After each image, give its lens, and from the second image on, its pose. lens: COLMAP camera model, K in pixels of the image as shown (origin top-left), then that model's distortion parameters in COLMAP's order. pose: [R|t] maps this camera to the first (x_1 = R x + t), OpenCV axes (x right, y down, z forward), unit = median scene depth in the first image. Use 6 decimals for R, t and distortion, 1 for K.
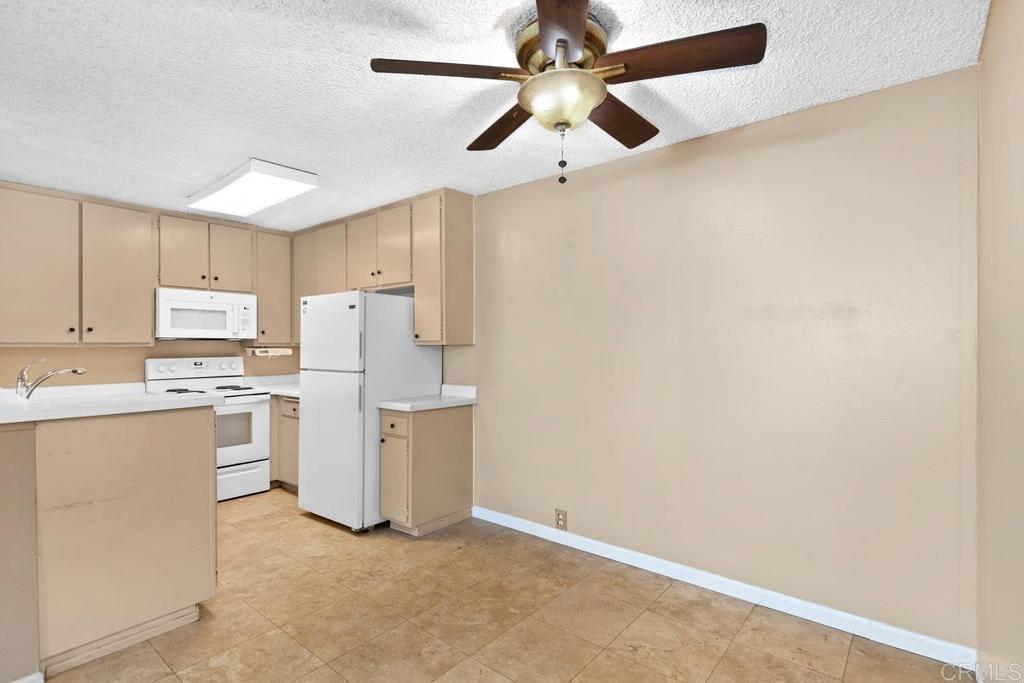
lens RADIAL K [[501.6, 0, 516.4], [0, 501.6, 346.8], [0, 0, 1]] dist [0.003646, -0.000053]
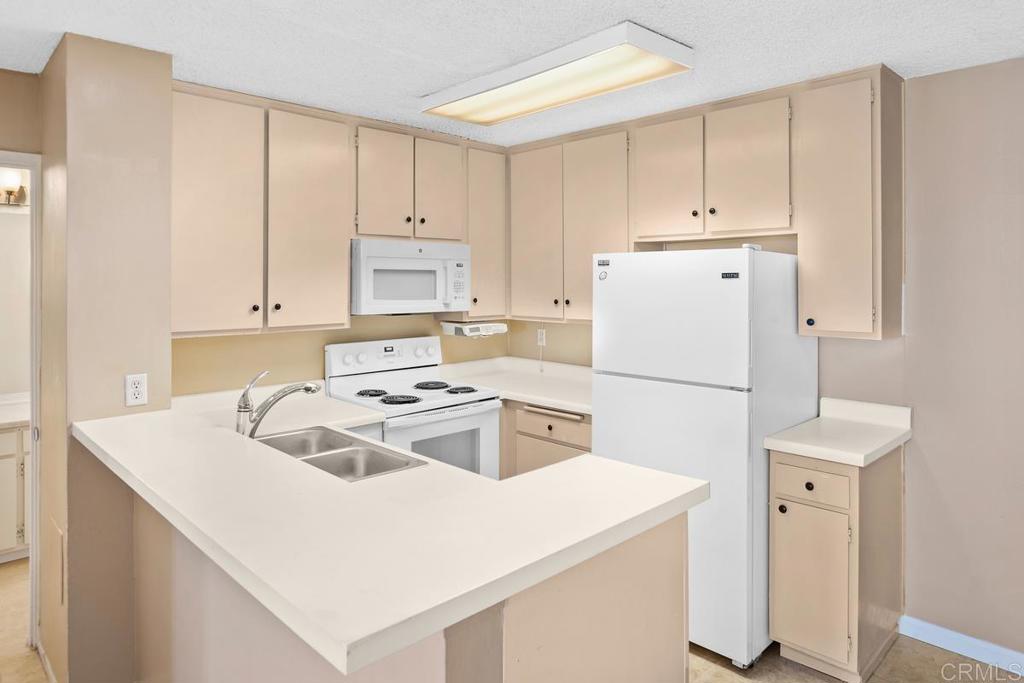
lens RADIAL K [[637.3, 0, 509.2], [0, 637.3, 279.4], [0, 0, 1]] dist [-0.002458, -0.000393]
pose [[0.993303, 0.001362, -0.115530, -0.451645], [-0.001873, 0.999989, -0.004315, -0.065543], [0.115523, 0.004502, 0.993295, 0.219816]]
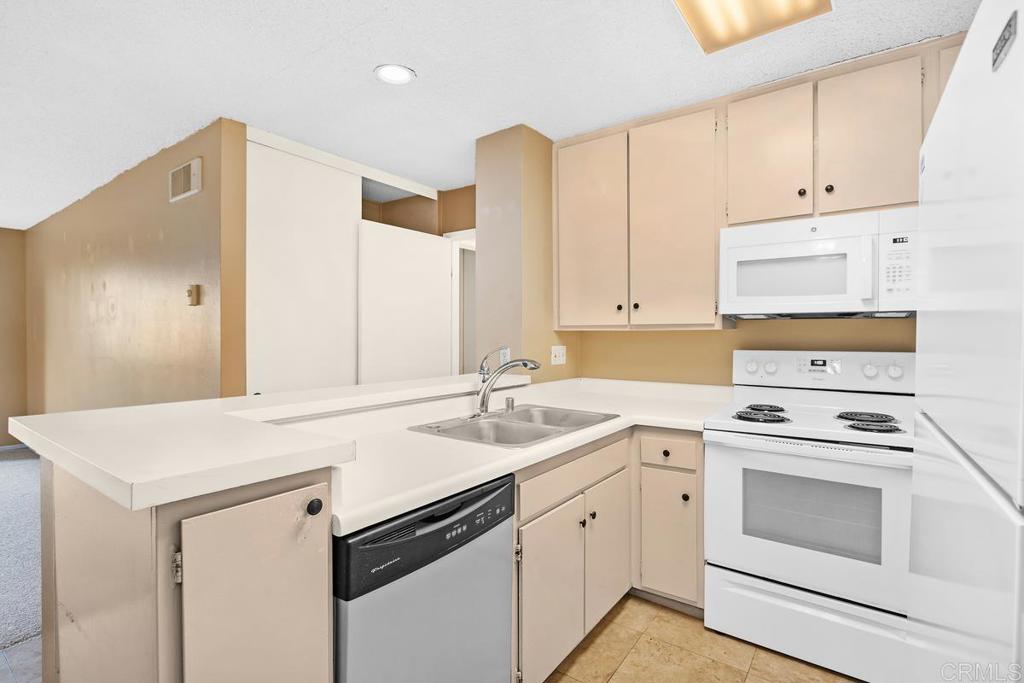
lens RADIAL K [[475.6, 0, 518.1], [0, 475.6, 338.0], [0, 0, 1]] dist [-0.004582, -0.001956]
pose [[0.063704, 0.010565, -0.997913, -0.184920], [-0.002712, 0.999942, 0.010413, 0.003976], [0.997965, 0.002043, 0.063729, 0.778378]]
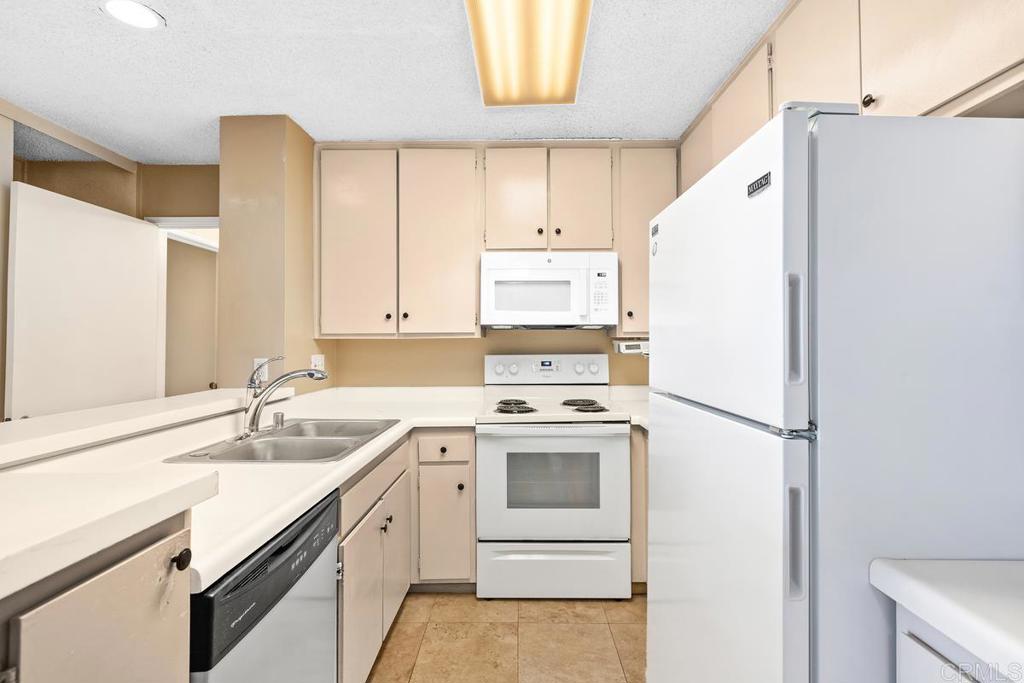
lens RADIAL K [[468.5, 0, 516.5], [0, 468.5, 331.5], [0, 0, 1]] dist [0.001228, 0.000768]
pose [[0.629269, -0.015810, -0.777027, -0.196161], [0.000069, 0.999794, -0.020287, 0.003827], [0.777188, 0.012712, 0.629140, 0.677831]]
